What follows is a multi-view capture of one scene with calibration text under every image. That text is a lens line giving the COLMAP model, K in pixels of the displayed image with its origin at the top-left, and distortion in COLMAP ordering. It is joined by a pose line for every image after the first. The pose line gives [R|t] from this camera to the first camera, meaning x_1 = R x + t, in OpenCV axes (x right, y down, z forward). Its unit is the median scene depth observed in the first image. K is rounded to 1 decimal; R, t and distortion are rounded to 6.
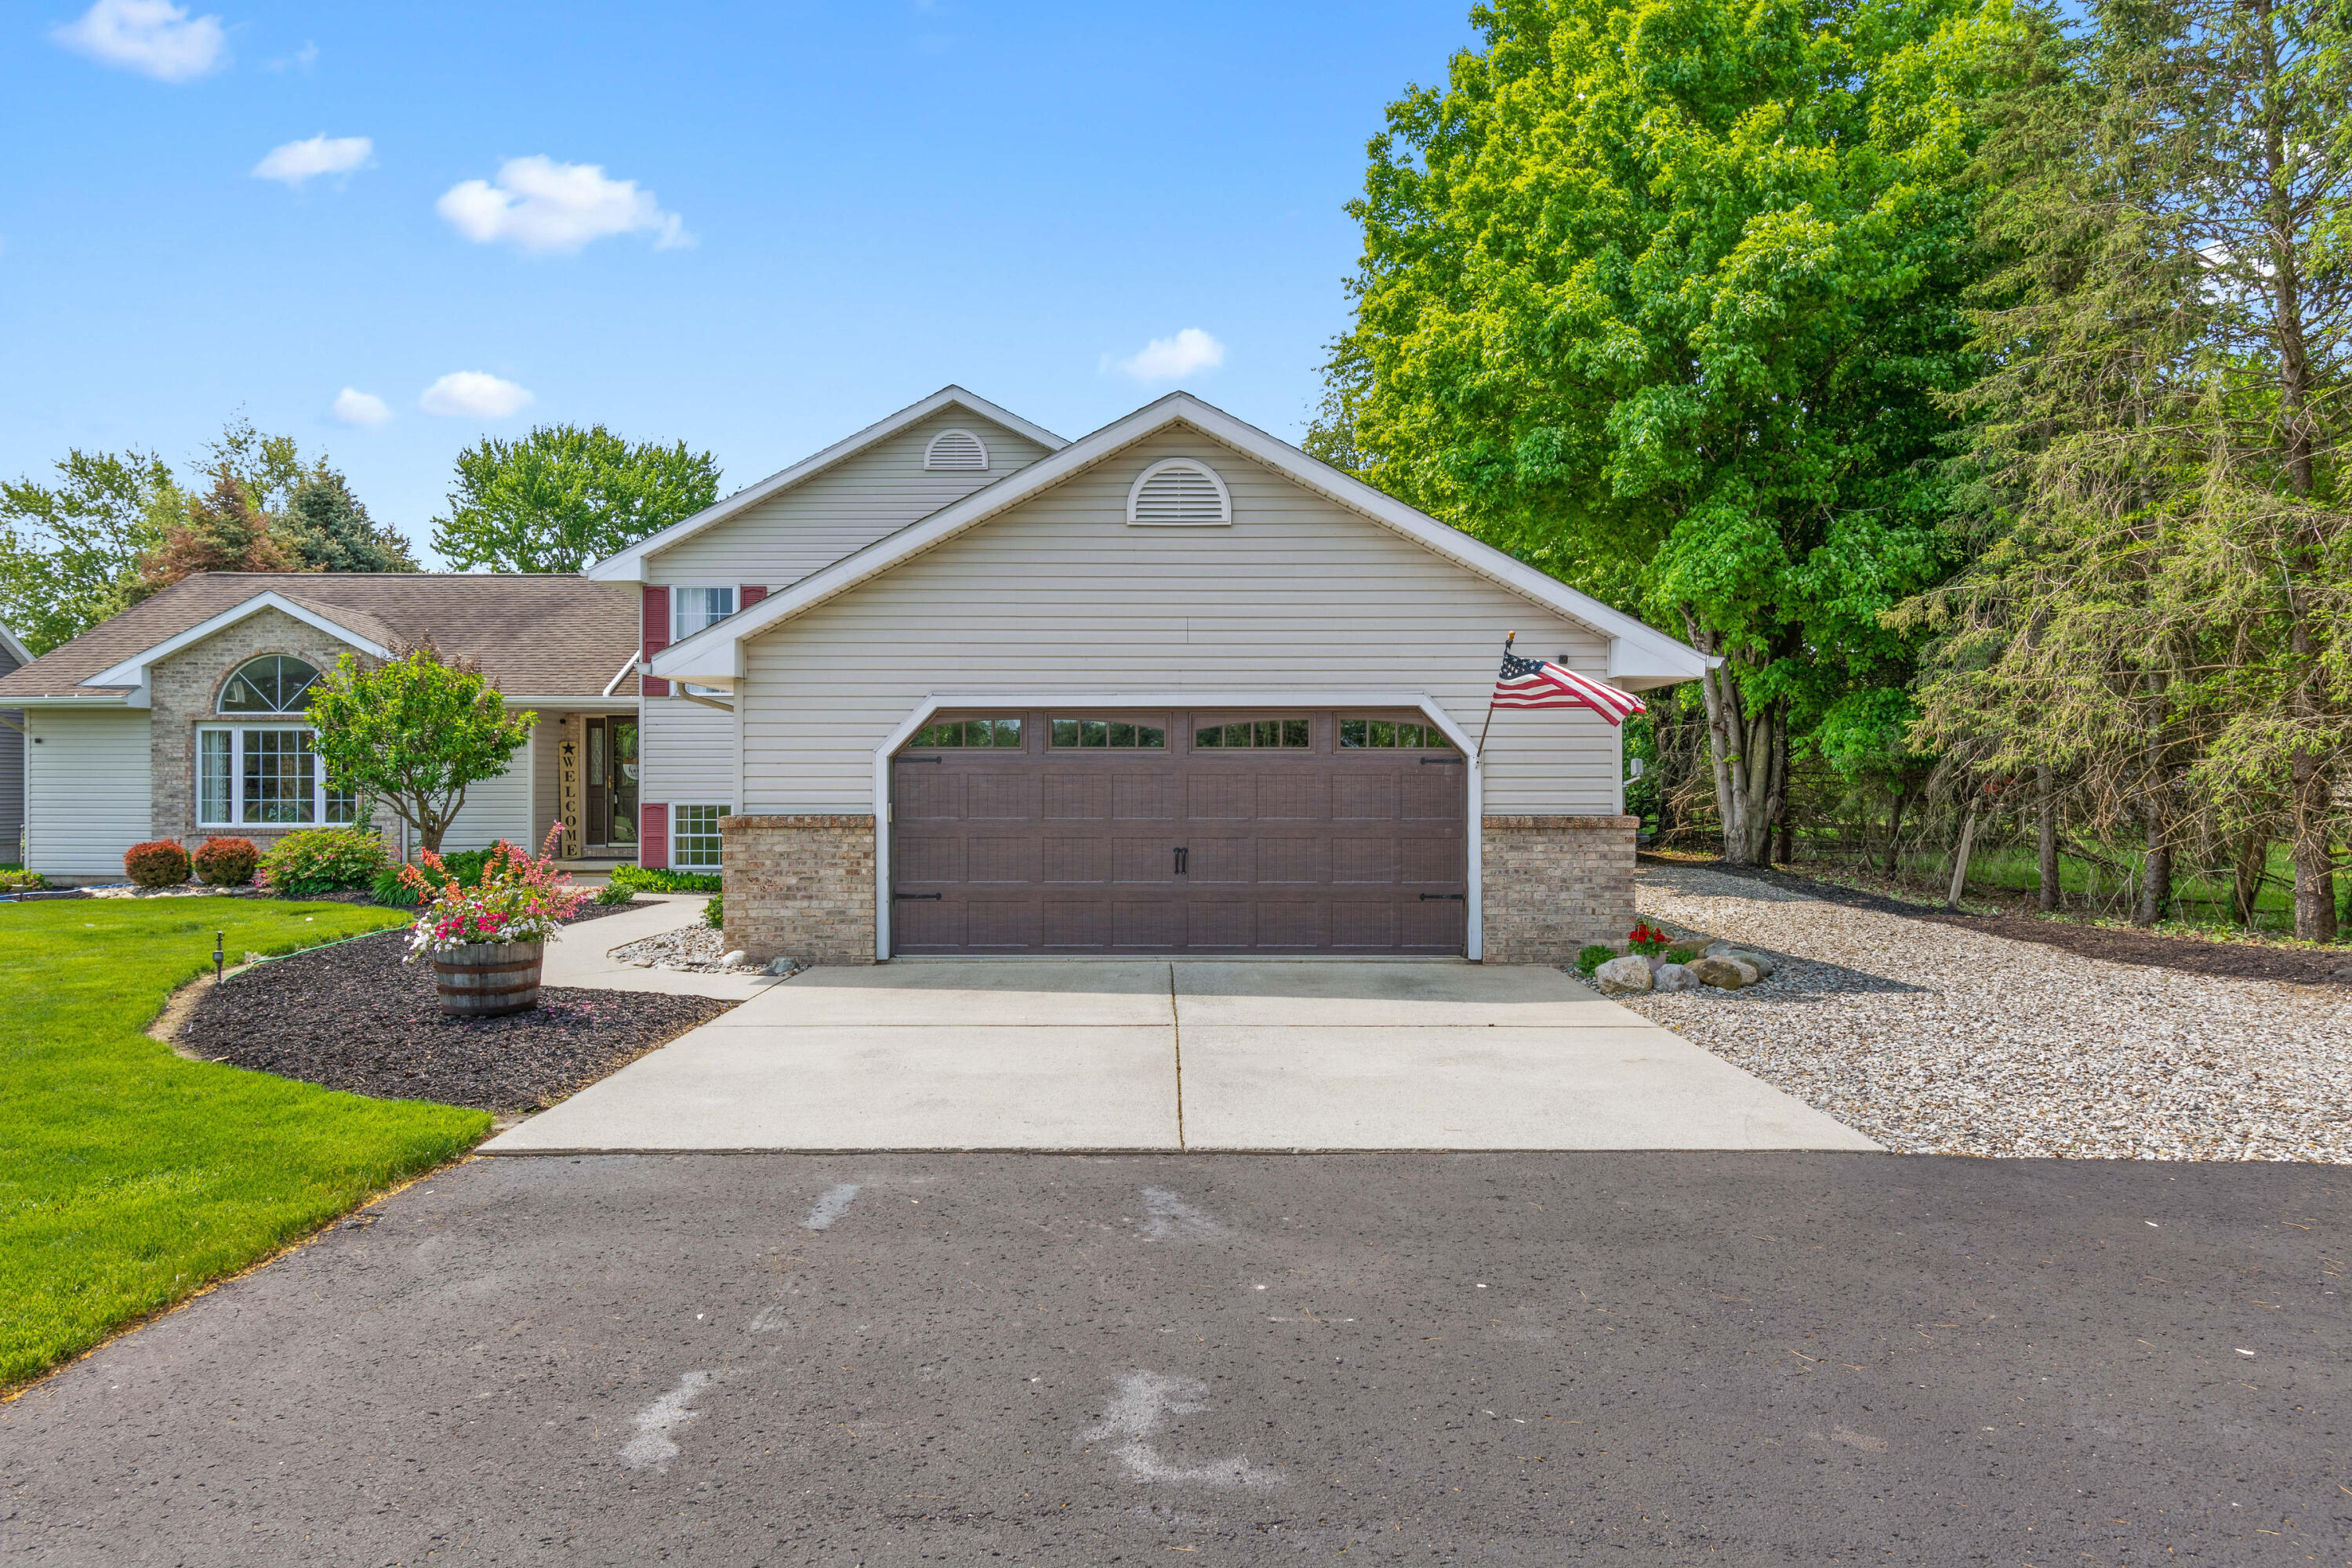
lens RADIAL K [[1507.8, 0, 1176.0], [0, 1507.8, 784.0], [0, 0, 1]] dist [0.006138, -0.003114]
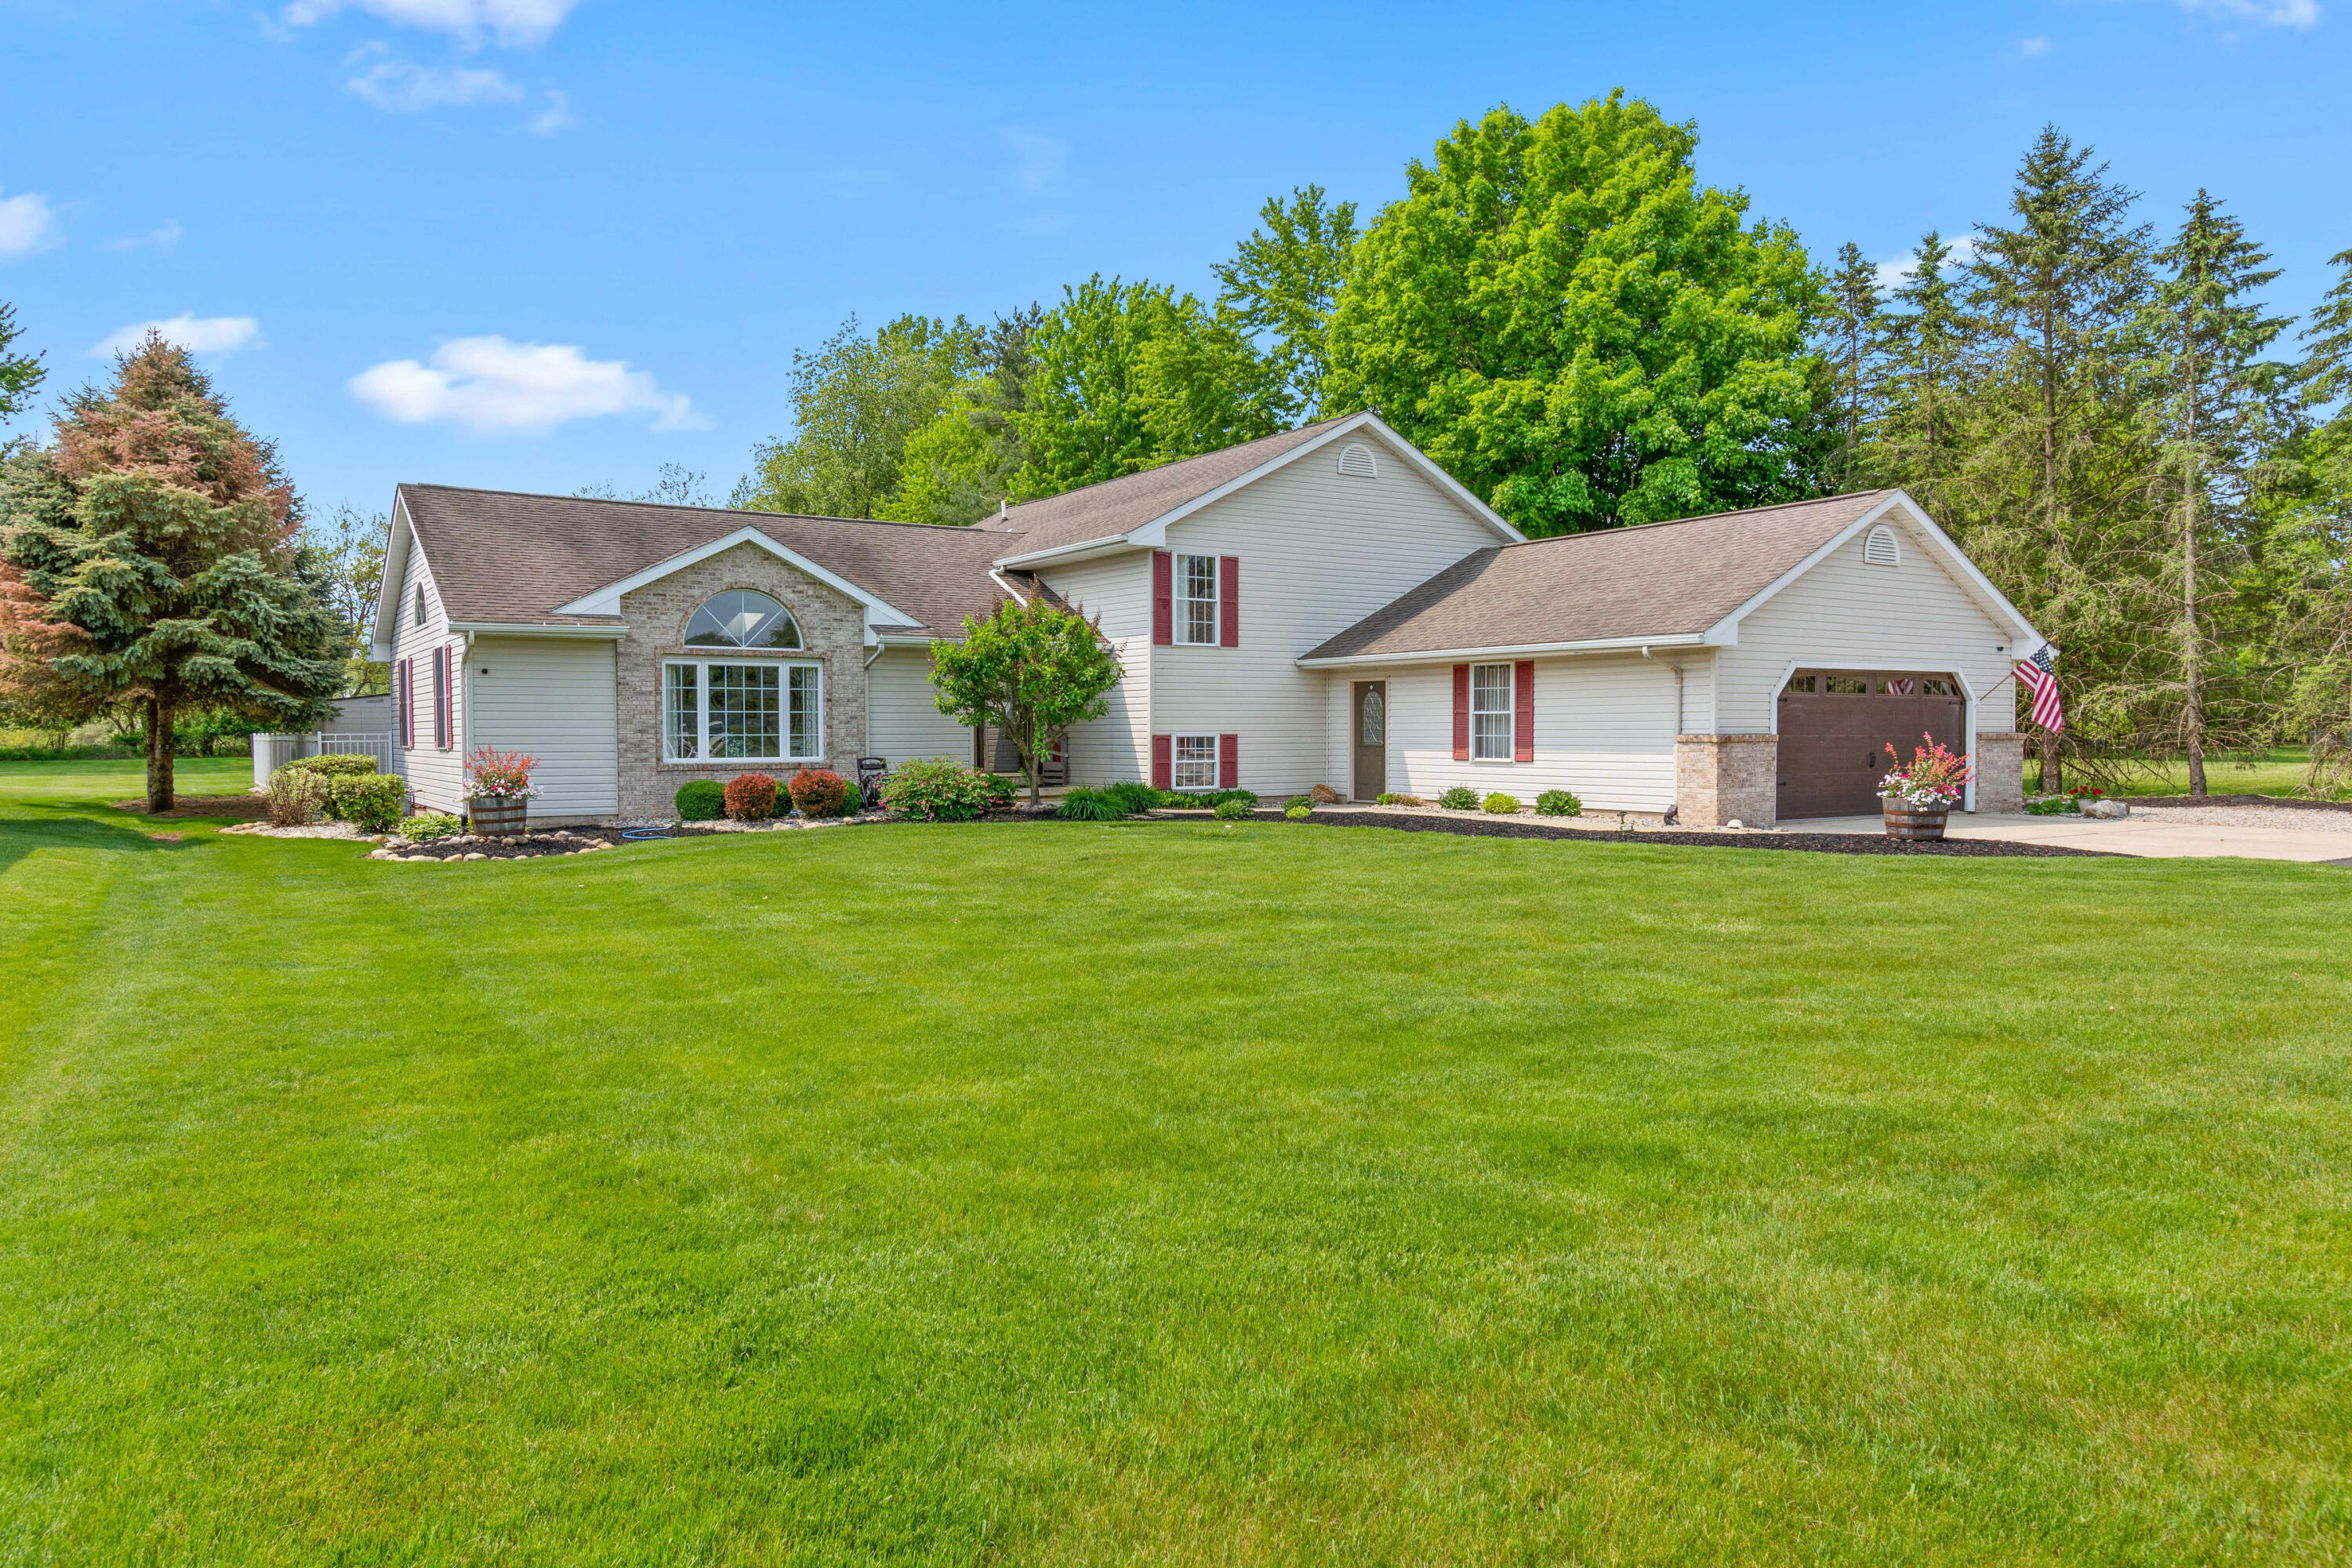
lens RADIAL K [[1507.8, 0, 1176.0], [0, 1507.8, 784.0], [0, 0, 1]] dist [0.006138, -0.003114]
pose [[0.832626, -0.021855, 0.553404, -0.957140], [0.002976, 0.999383, 0.034989, 0.009361], [-0.553828, -0.027486, 0.832177, 0.005542]]
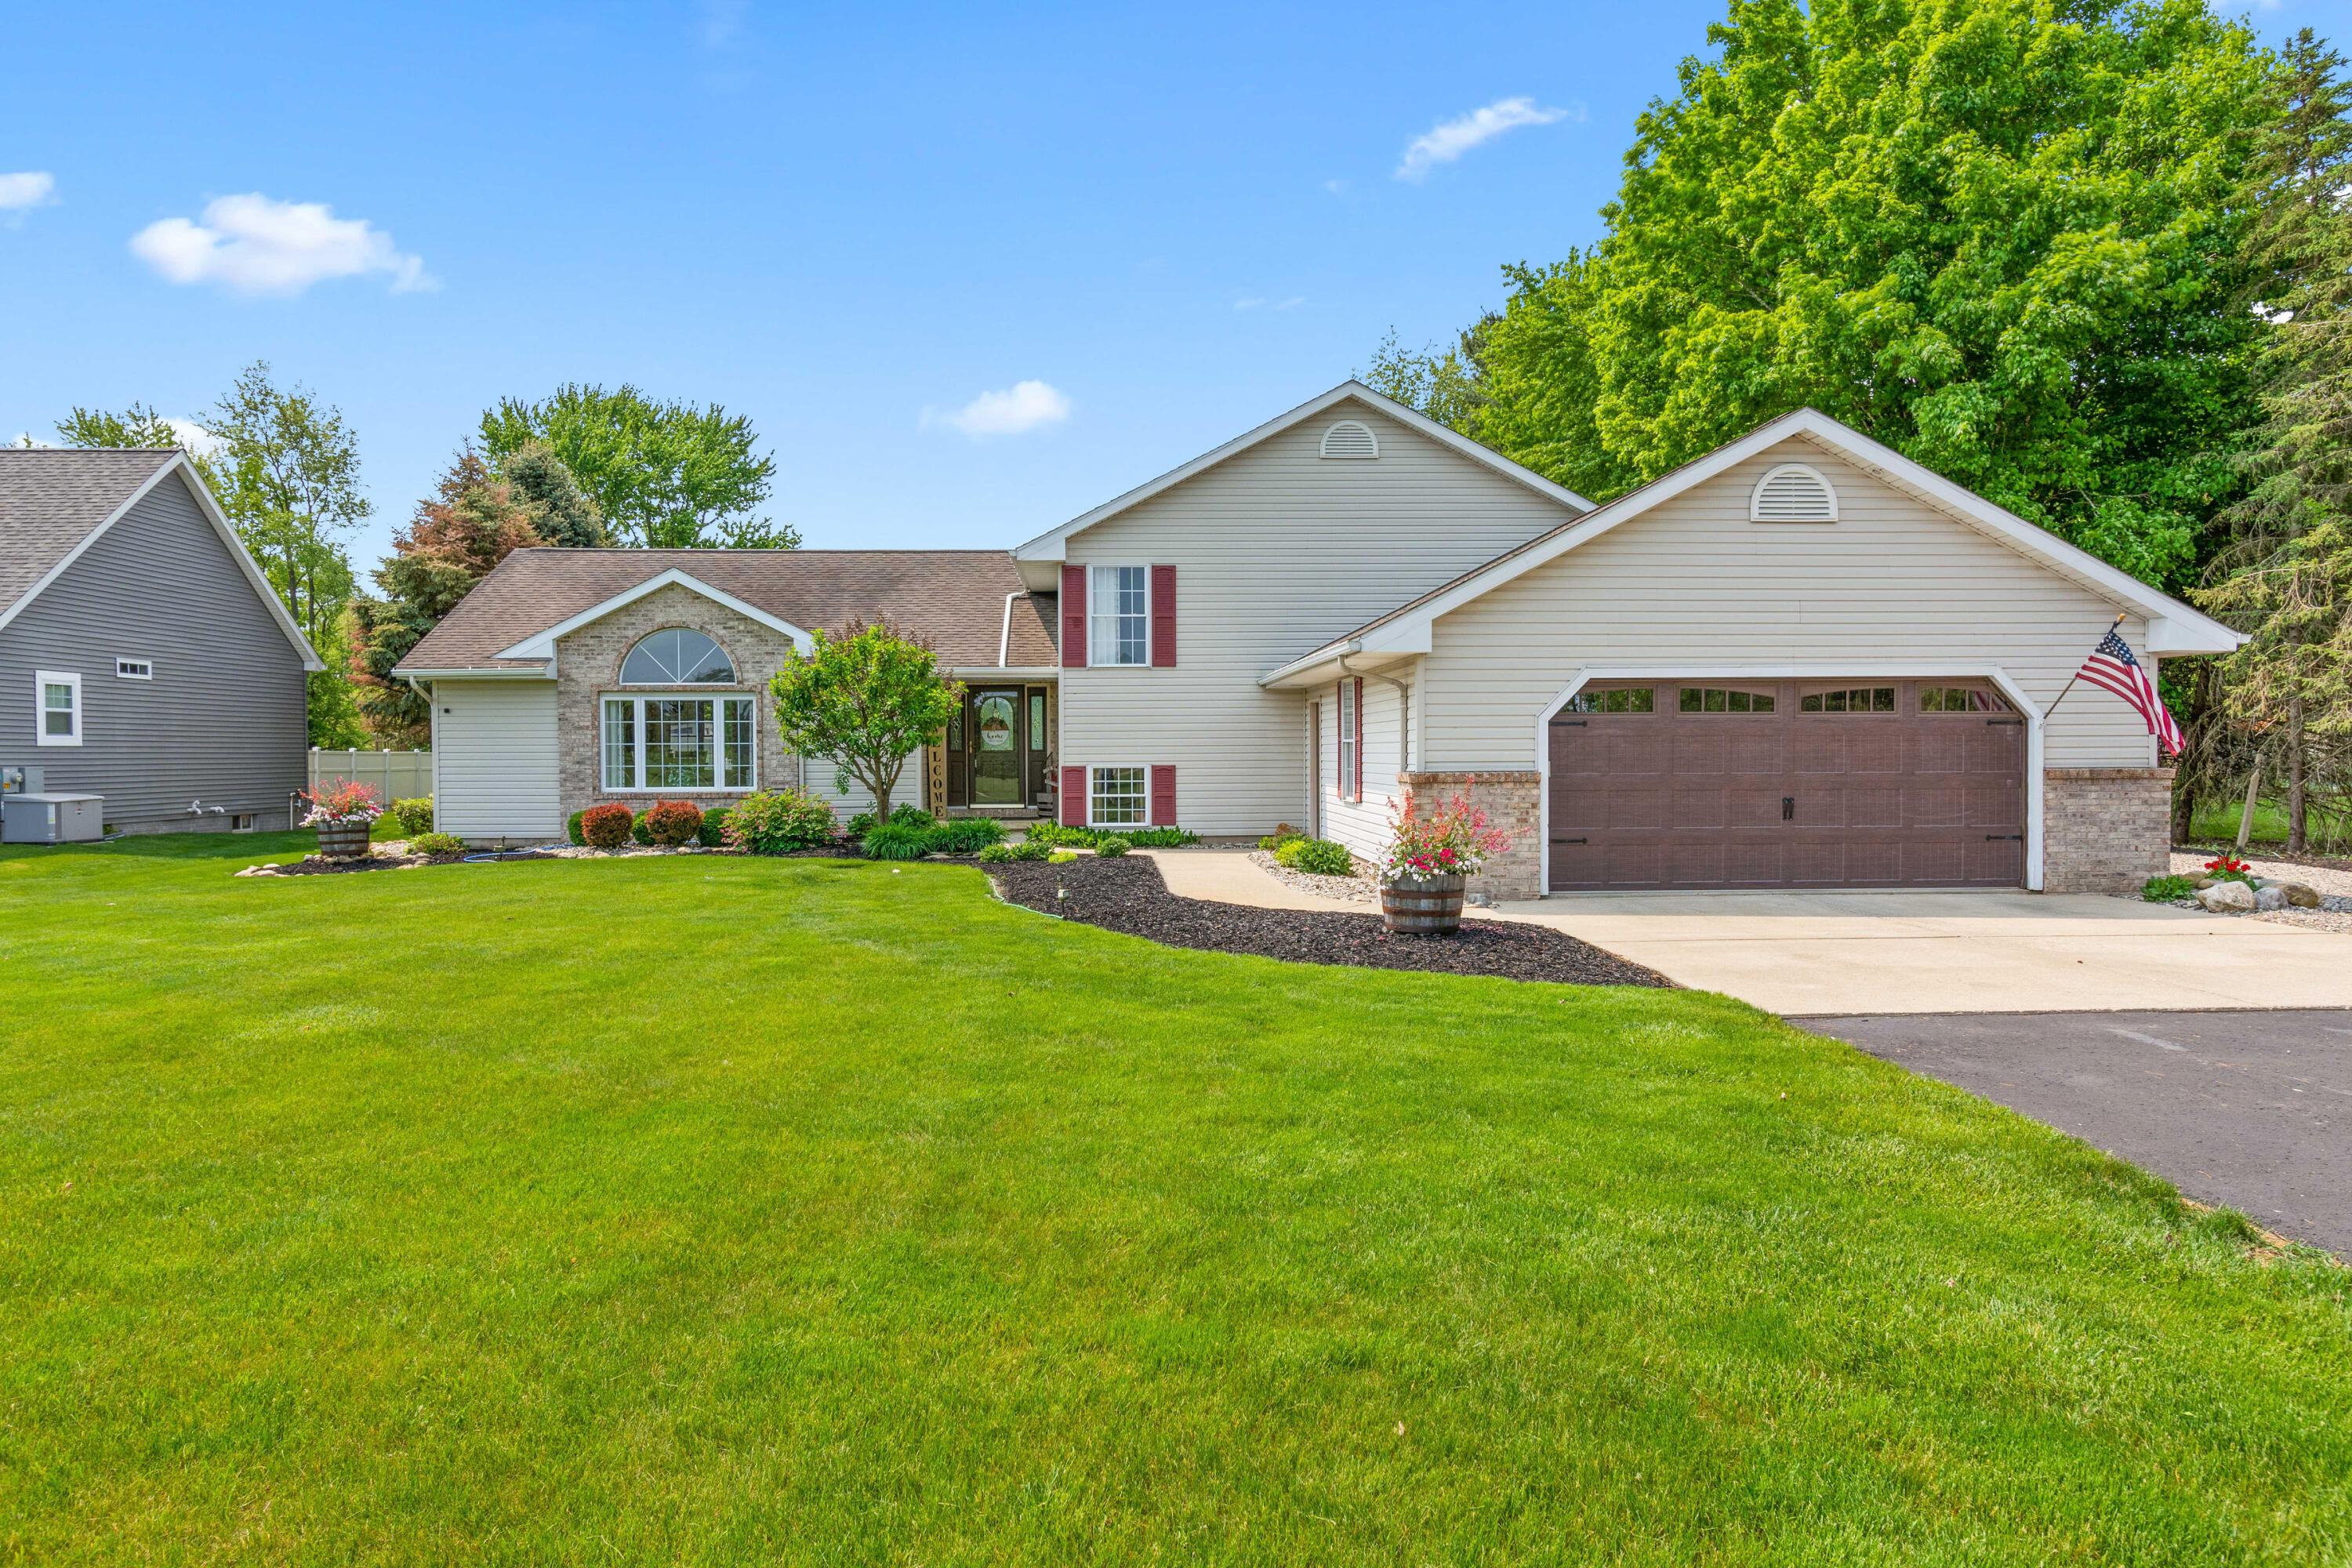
lens RADIAL K [[1528.4, 0, 1176.0], [0, 1528.4, 784.0], [0, 0, 1]] dist [0.003735, -0.000801]
pose [[0.998388, -0.006442, 0.056385, -0.322249], [0.005225, 0.999751, 0.021703, 0.002006], [-0.056511, -0.021374, 0.998173, -0.095773]]
